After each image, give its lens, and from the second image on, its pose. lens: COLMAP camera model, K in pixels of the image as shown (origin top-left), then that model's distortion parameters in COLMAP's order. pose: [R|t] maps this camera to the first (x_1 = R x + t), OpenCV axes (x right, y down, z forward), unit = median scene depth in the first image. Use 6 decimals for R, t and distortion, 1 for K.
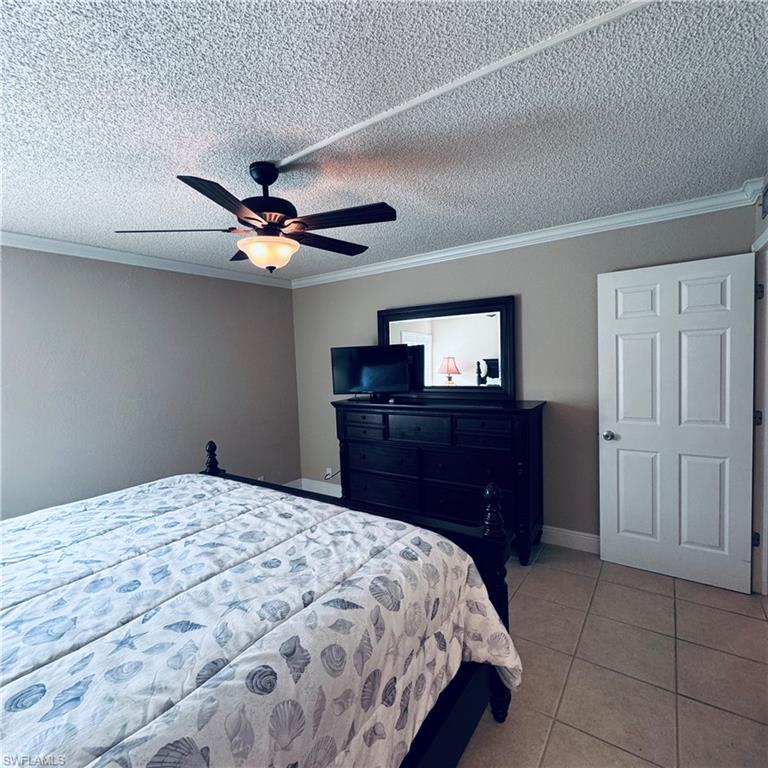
lens RADIAL K [[407.8, 0, 384.0], [0, 407.8, 384.0], [0, 0, 1]] dist [-0.000293, -0.001416]
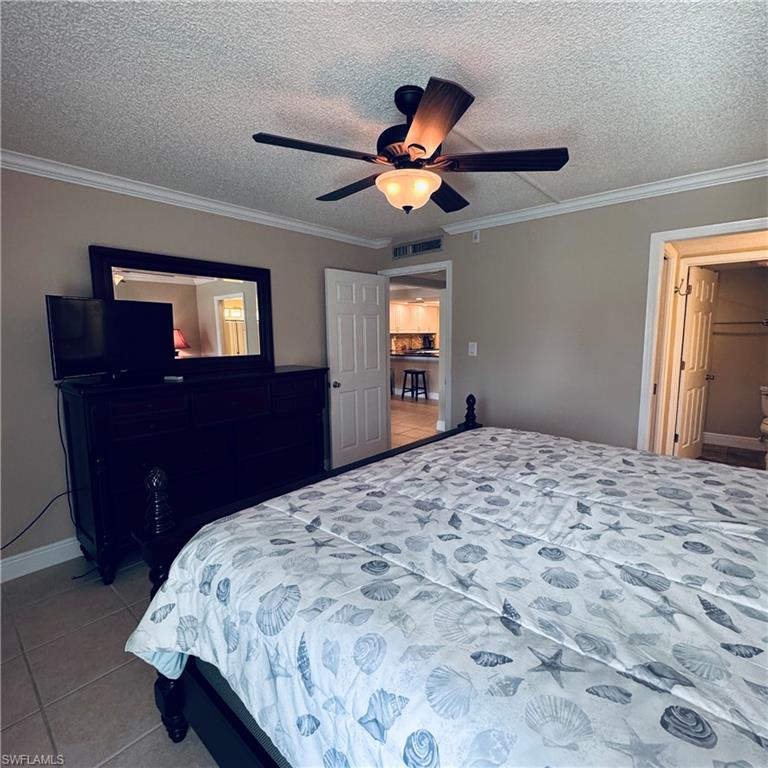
lens RADIAL K [[407.8, 0, 384.0], [0, 407.8, 384.0], [0, 0, 1]] dist [-0.000293, -0.001416]
pose [[0.112367, -0.087314, 0.989823, -1.160149], [0.066033, 0.994586, 0.080238, 0.029819], [-0.991470, 0.056345, 0.117524, 0.915944]]
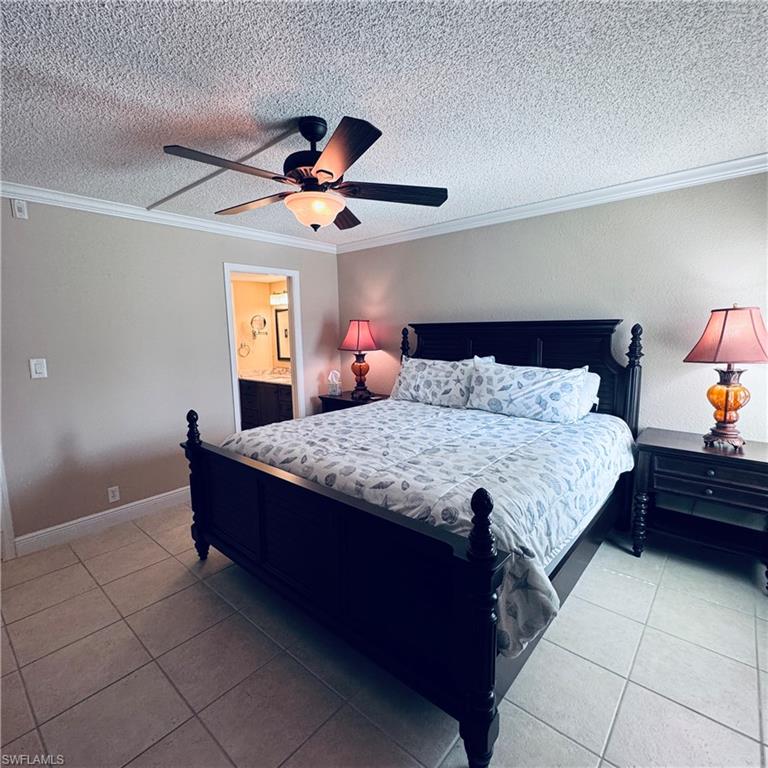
lens RADIAL K [[407.8, 0, 384.0], [0, 407.8, 384.0], [0, 0, 1]] dist [-0.000293, -0.001416]
pose [[-0.992853, 0.046310, 0.109989, -0.506380], [0.066614, 0.979753, 0.188802, -0.080363], [-0.099019, 0.194780, -0.975836, 1.919878]]
